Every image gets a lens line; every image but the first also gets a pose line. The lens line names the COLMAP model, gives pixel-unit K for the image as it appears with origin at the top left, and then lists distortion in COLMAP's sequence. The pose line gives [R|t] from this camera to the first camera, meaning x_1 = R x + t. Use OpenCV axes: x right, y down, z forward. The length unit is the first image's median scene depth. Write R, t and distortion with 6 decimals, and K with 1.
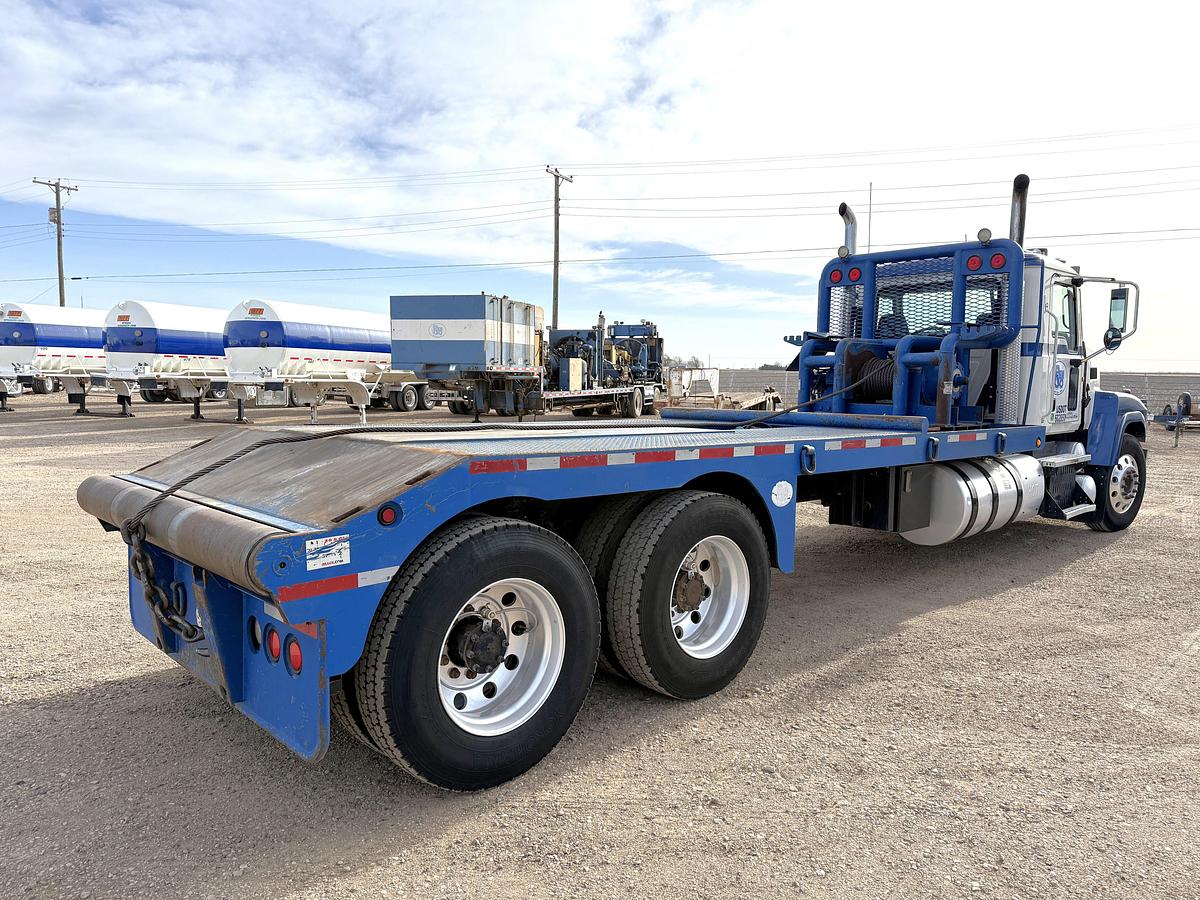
lens RADIAL K [[839.1, 0, 600.0], [0, 839.1, 450.0], [0, 0, 1]] dist [0.028346, -0.063409]
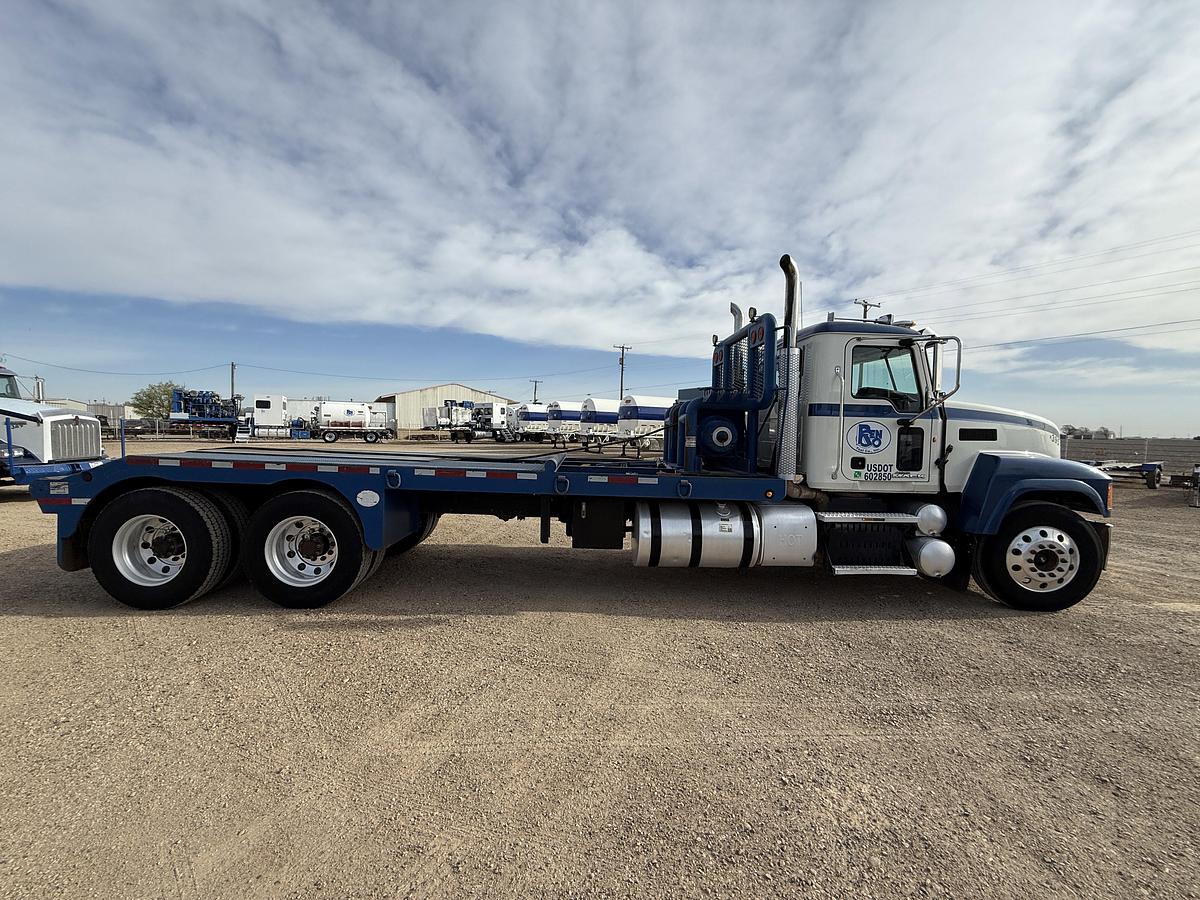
lens RADIAL K [[467.4, 0, 600.0], [0, 467.4, 450.0], [0, 0, 1]] dist [0.004073, -0.005828]
pose [[0.753989, 0.032597, -0.656078, 0.252874], [-0.072121, 0.996838, -0.033357, -0.009375], [0.652916, 0.072467, 0.753956, 0.133809]]
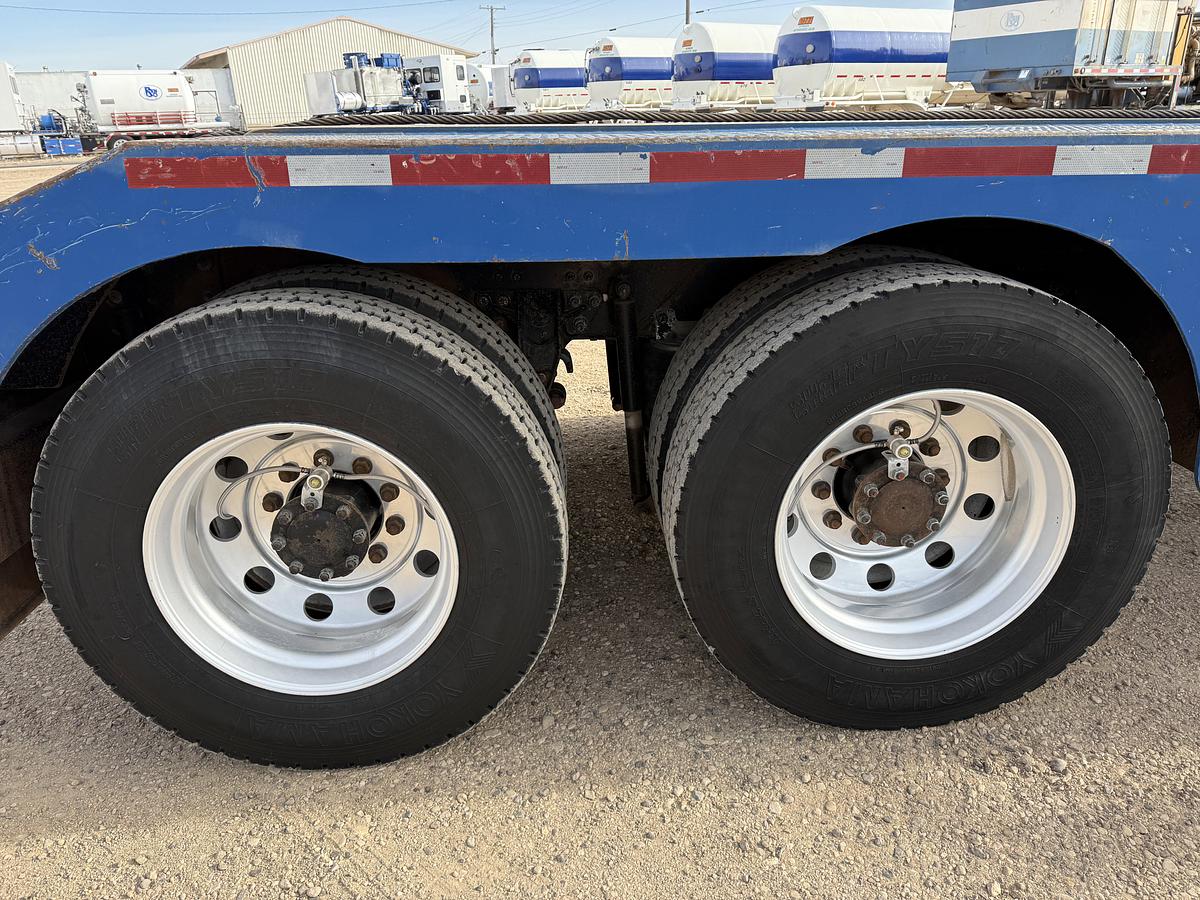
lens RADIAL K [[821.2, 0, 600.0], [0, 821.2, 450.0], [0, 0, 1]] dist [0.007949, -0.003744]
pose [[0.761806, 0.213500, -0.611612, 0.050457], [-0.020151, 0.951483, 0.307042, 0.003199], [0.647491, -0.221582, 0.729148, 0.123460]]
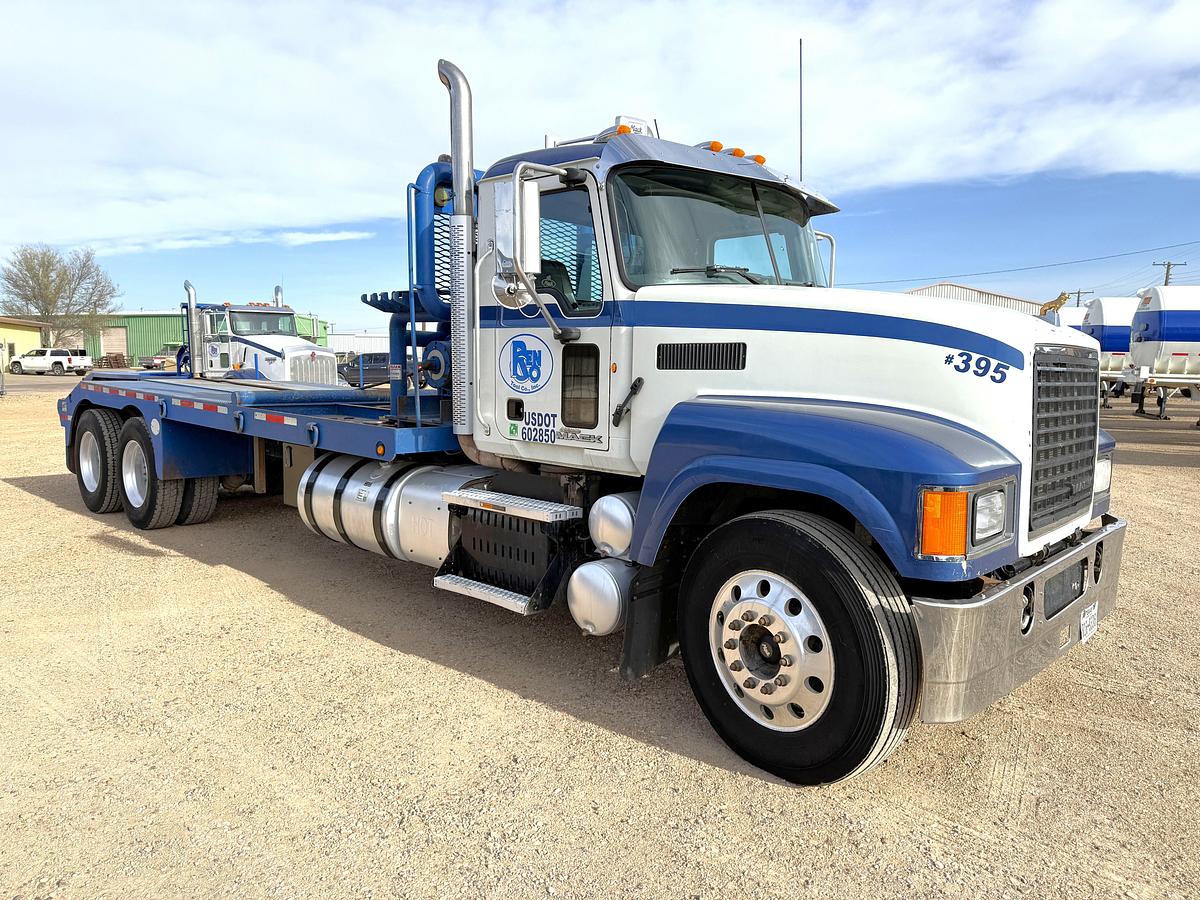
lens RADIAL K [[858.7, 0, 670.9], [0, 858.7, 446.6], [0, 0, 1]] dist [0.059245, -0.082628]
pose [[0.089828, 0.090388, -0.991847, 0.447200], [-0.103403, 0.991338, 0.080977, -0.034287], [0.990575, 0.095287, 0.098396, 0.420908]]
